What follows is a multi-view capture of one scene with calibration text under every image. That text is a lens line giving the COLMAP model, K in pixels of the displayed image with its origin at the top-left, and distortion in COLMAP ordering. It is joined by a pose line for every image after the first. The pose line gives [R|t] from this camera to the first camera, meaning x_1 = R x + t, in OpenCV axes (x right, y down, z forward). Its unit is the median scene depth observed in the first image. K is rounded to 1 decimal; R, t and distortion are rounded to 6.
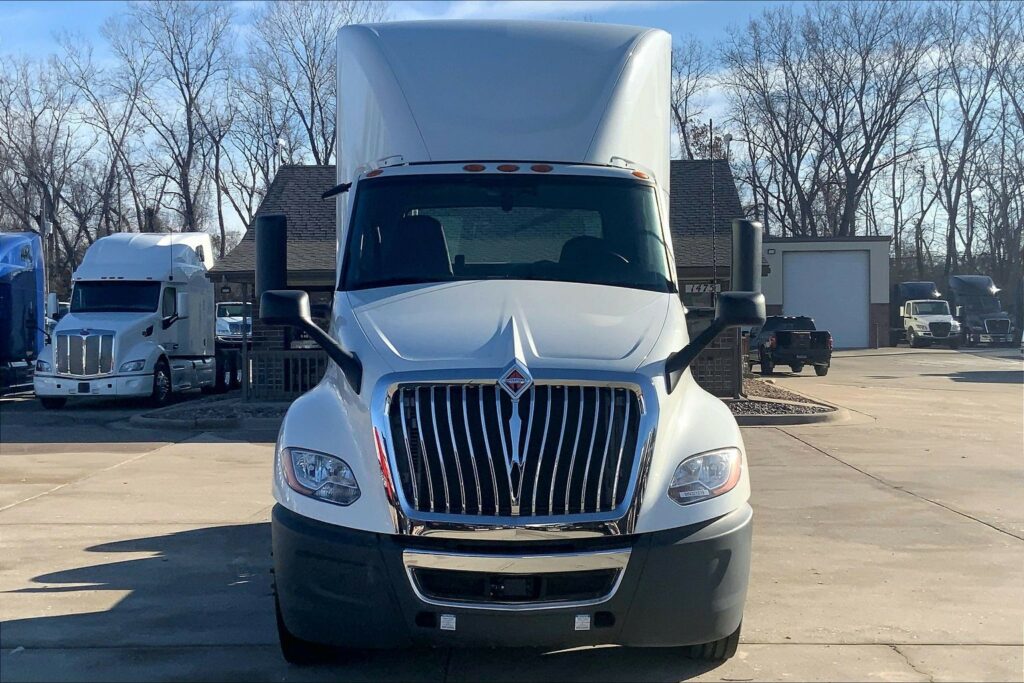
lens RADIAL K [[1267.6, 0, 512.0], [0, 1267.6, 341.5], [0, 0, 1]] dist [0.138641, -0.010033]
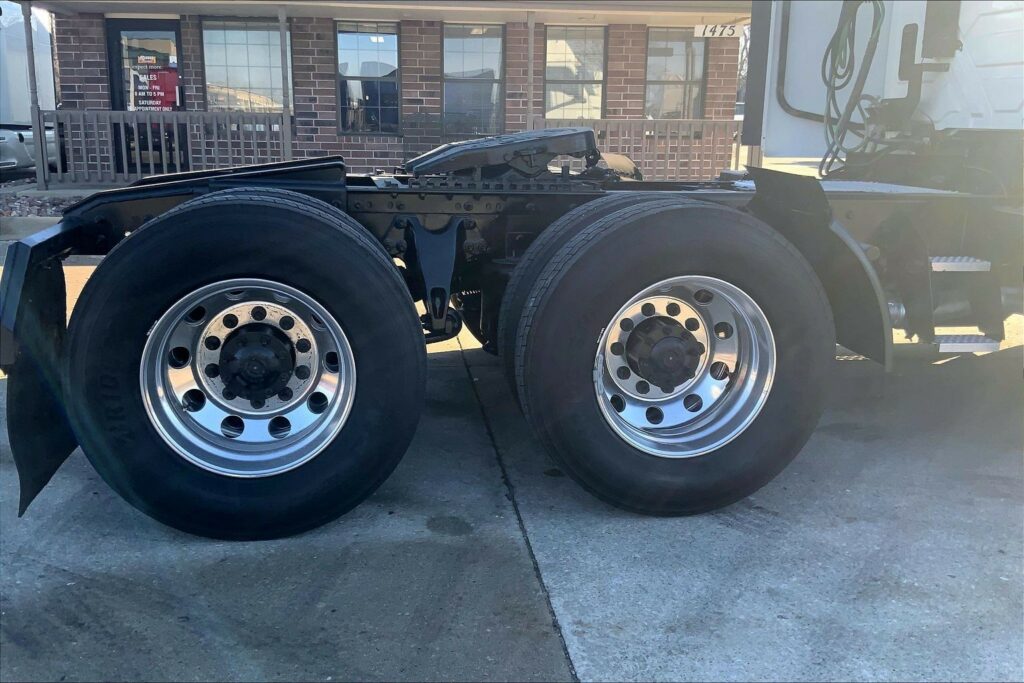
lens RADIAL K [[855.8, 0, 512.0], [0, 855.8, 341.5], [0, 0, 1]] dist [0.092098, -0.151309]
pose [[0.988757, -0.016569, 0.148610, -0.007183], [-0.017479, 0.974222, 0.224913, 0.003953], [-0.148506, -0.224982, 0.962979, 0.104688]]
